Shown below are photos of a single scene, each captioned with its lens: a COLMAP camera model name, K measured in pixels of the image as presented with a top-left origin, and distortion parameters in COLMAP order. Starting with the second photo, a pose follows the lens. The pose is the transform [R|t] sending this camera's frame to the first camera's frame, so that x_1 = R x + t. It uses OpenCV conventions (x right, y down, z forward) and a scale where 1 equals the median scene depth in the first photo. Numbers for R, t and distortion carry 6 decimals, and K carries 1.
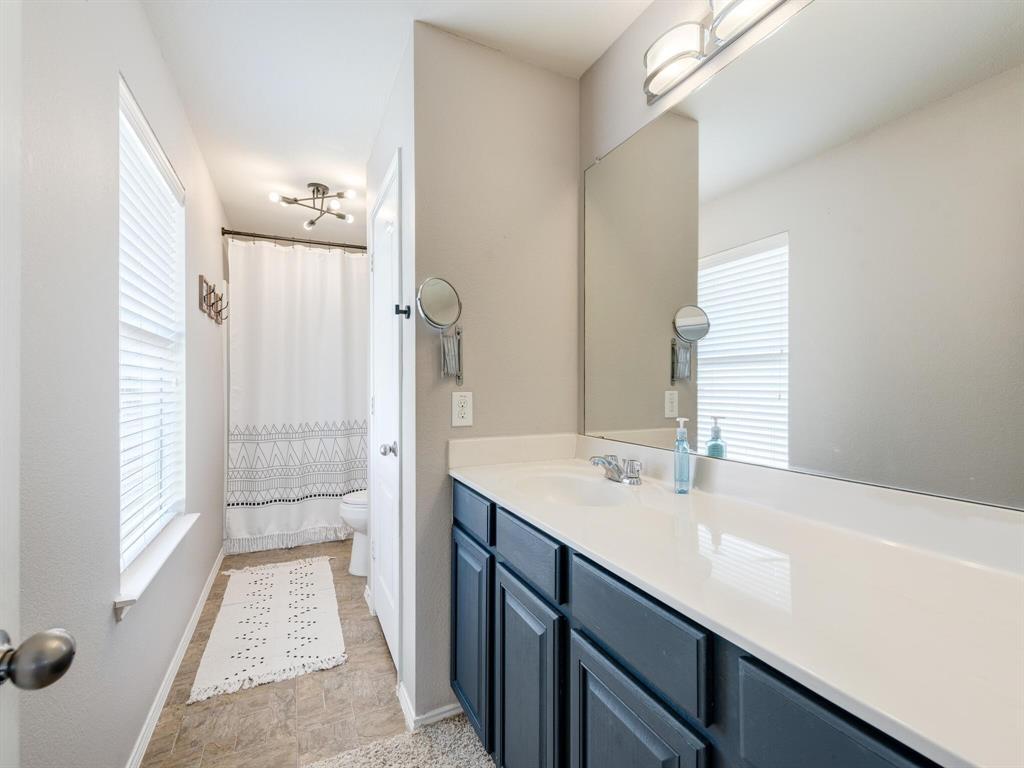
lens RADIAL K [[450.1, 0, 517.5], [0, 450.1, 383.3], [0, 0, 1]] dist [0.010897, -0.002523]
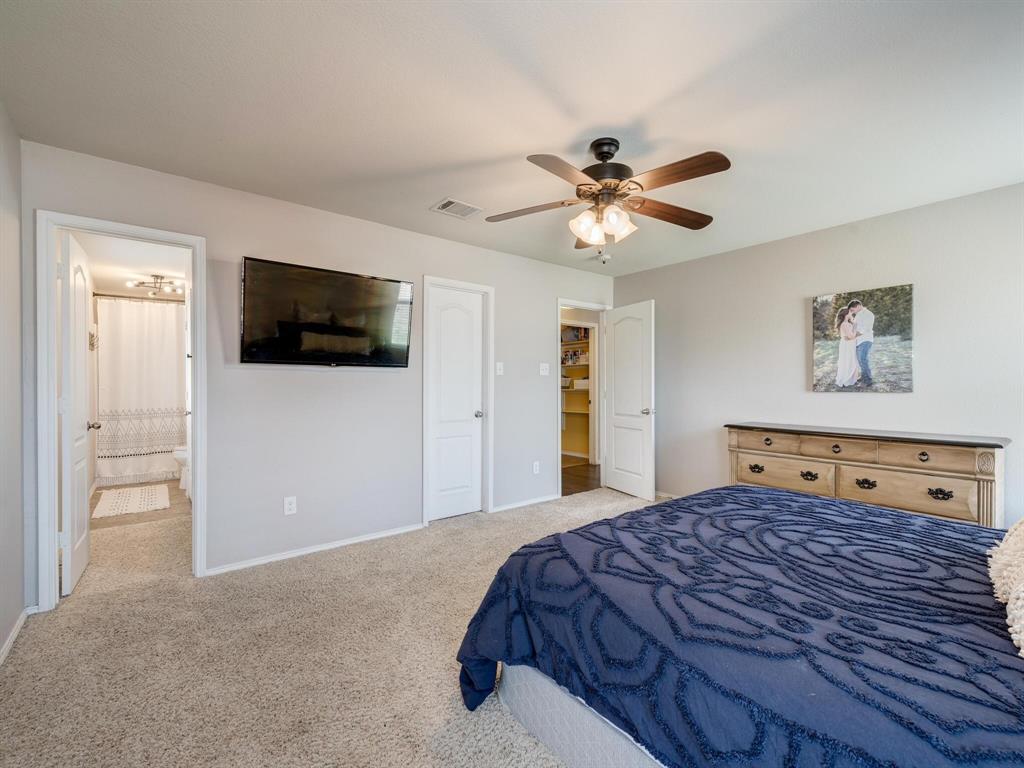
lens RADIAL K [[450.1, 0, 511.1], [0, 450.1, 382.7], [0, 0, 1]] dist [0.010897, -0.002523]
pose [[0.976900, -0.008168, 0.213539, 0.487770], [0.008760, 0.999960, -0.001826, 0.008193], [-0.213515, 0.003654, 0.976933, -0.950556]]
